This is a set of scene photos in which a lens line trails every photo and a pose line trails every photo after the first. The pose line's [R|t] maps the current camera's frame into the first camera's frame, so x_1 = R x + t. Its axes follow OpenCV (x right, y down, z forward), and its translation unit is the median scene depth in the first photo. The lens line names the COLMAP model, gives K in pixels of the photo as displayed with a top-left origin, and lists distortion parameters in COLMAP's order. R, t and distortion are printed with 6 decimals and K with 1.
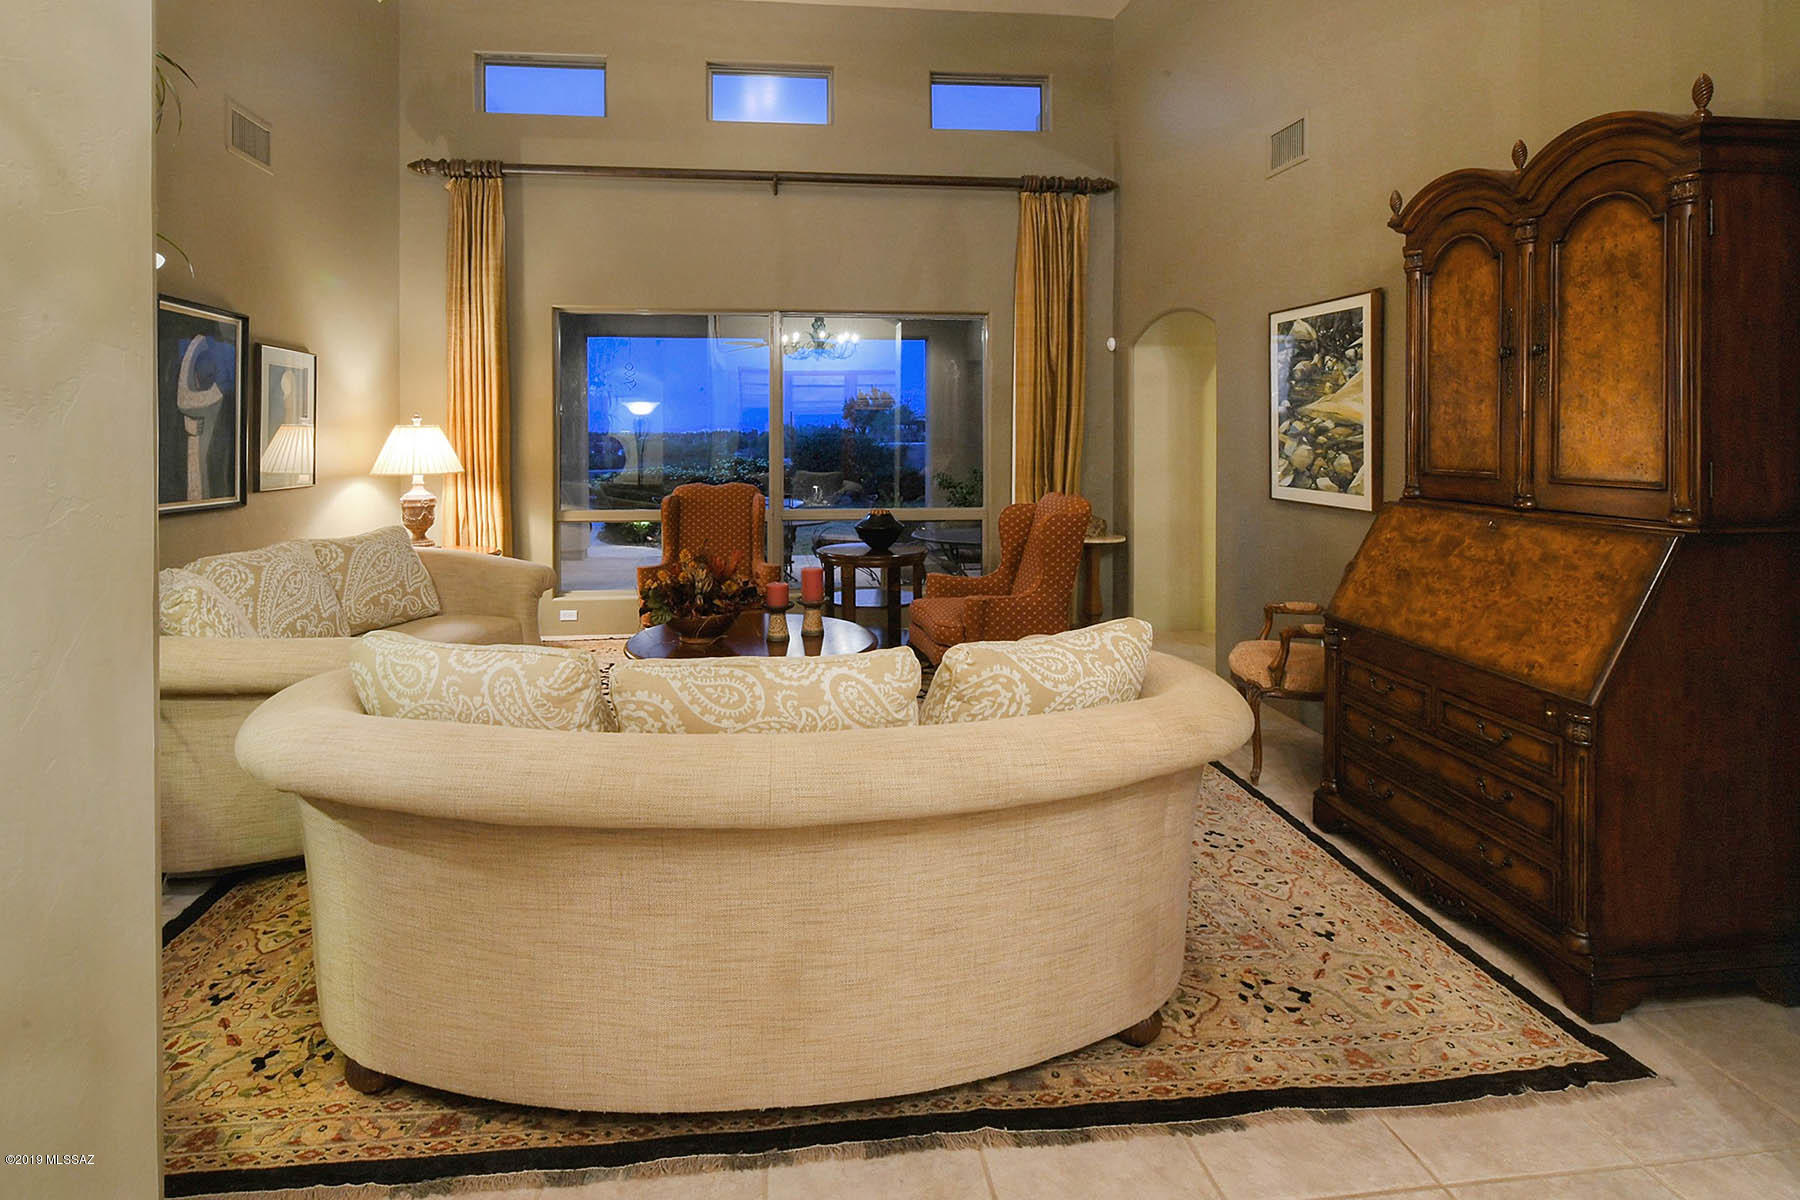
lens RADIAL K [[847.9, 0, 888.0], [0, 847.9, 444.4], [0, 0, 1]] dist [-0.011753, -0.000164]
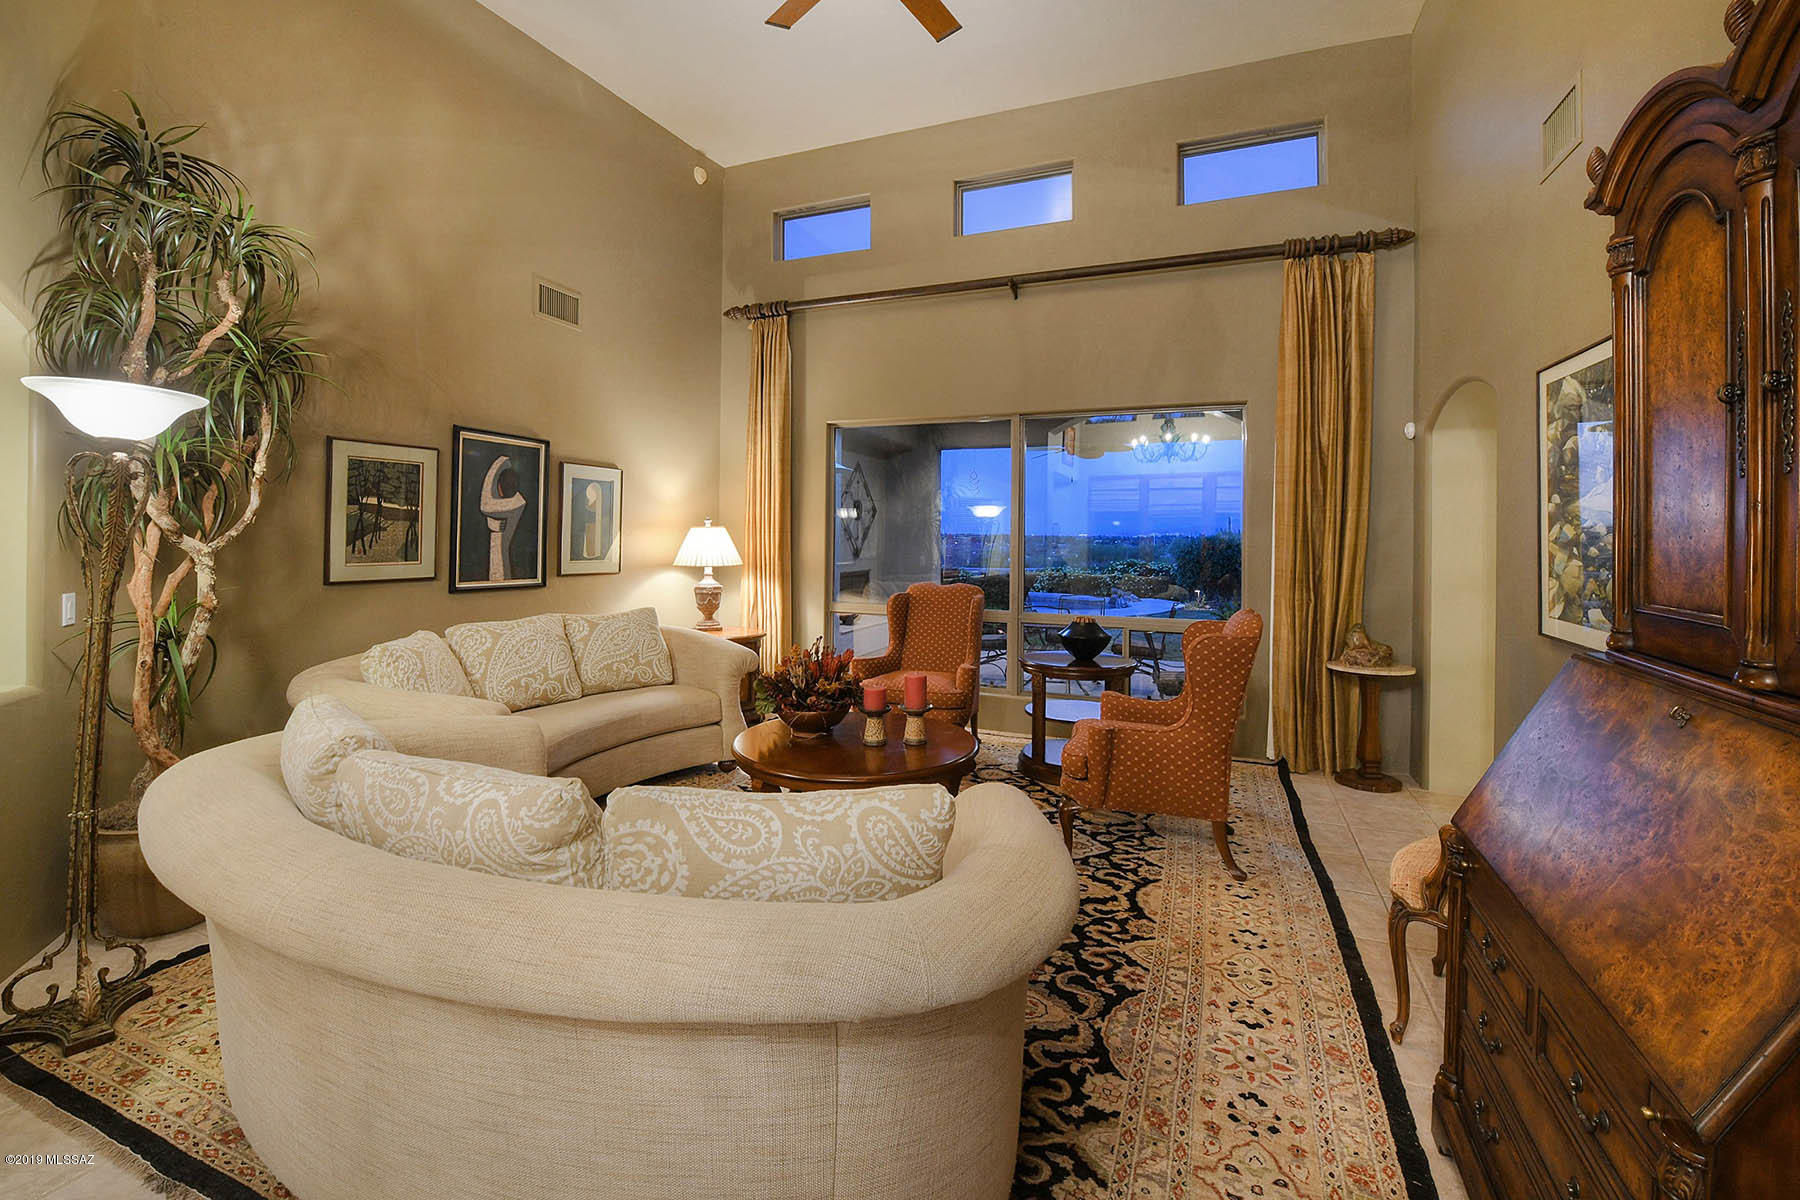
lens RADIAL K [[777.1, 0, 930.6], [0, 777.1, 538.5], [0, 0, 1]] dist [-0.018294, -0.000038]
pose [[0.886119, 0.011816, -0.463306, 0.248756], [-0.016645, 0.999841, -0.006334, -0.002710], [0.463158, 0.013325, 0.886176, 0.164916]]
